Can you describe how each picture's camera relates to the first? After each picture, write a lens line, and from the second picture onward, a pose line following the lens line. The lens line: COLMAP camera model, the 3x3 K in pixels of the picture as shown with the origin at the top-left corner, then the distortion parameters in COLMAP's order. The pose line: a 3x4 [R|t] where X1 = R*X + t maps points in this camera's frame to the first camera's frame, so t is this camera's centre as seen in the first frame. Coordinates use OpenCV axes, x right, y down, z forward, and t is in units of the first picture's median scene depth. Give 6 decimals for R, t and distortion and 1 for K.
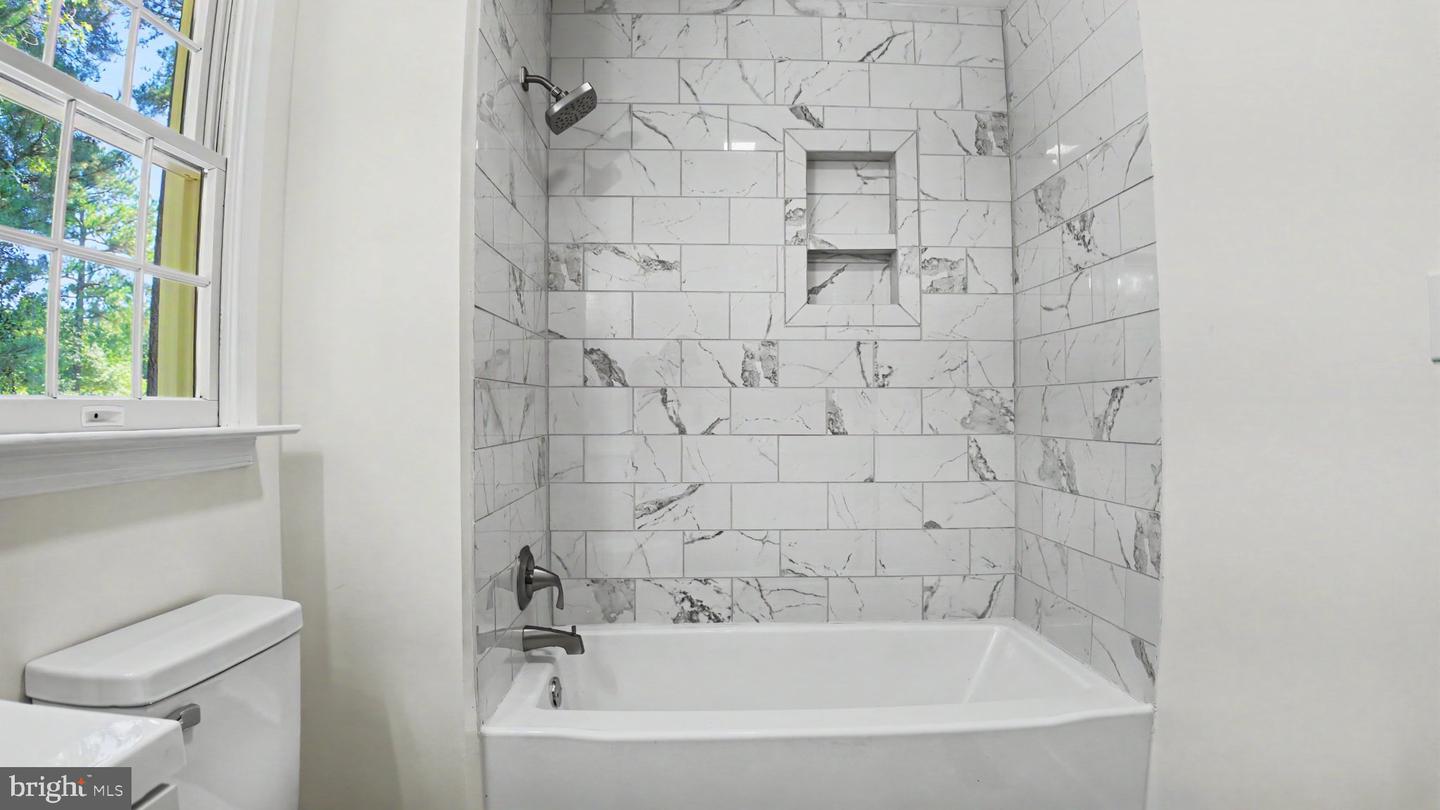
lens RADIAL K [[828.3, 0, 720.6], [0, 828.3, 393.8], [0, 0, 1]] dist [-0.002057, -0.034742]
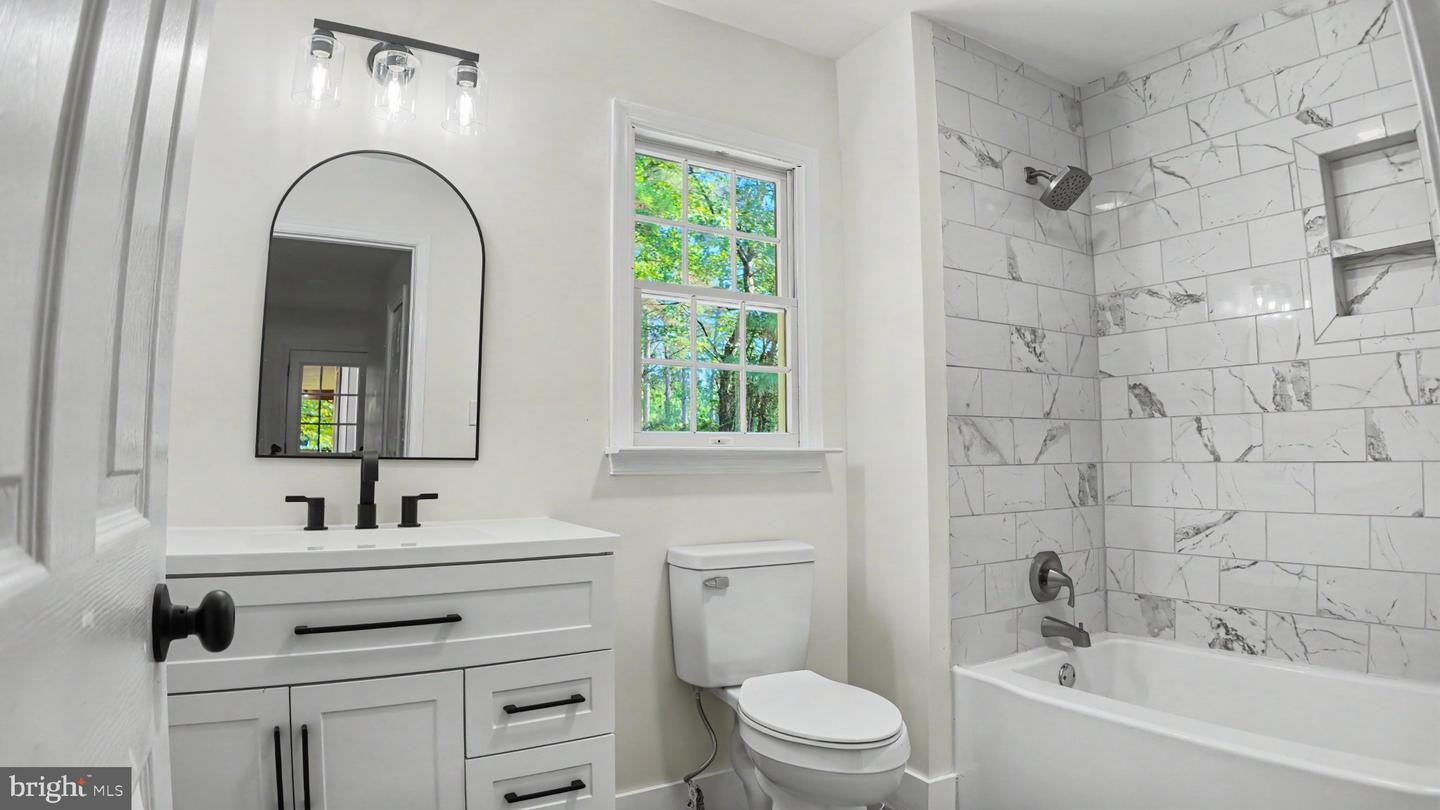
lens RADIAL K [[828.3, 0, 720.6], [0, 828.3, 393.8], [0, 0, 1]] dist [-0.002057, -0.034742]
pose [[0.517193, -0.066415, -0.853288, 0.511855], [0.014302, 0.997516, -0.068972, 0.027453], [0.855749, 0.023468, 0.516858, -0.040433]]
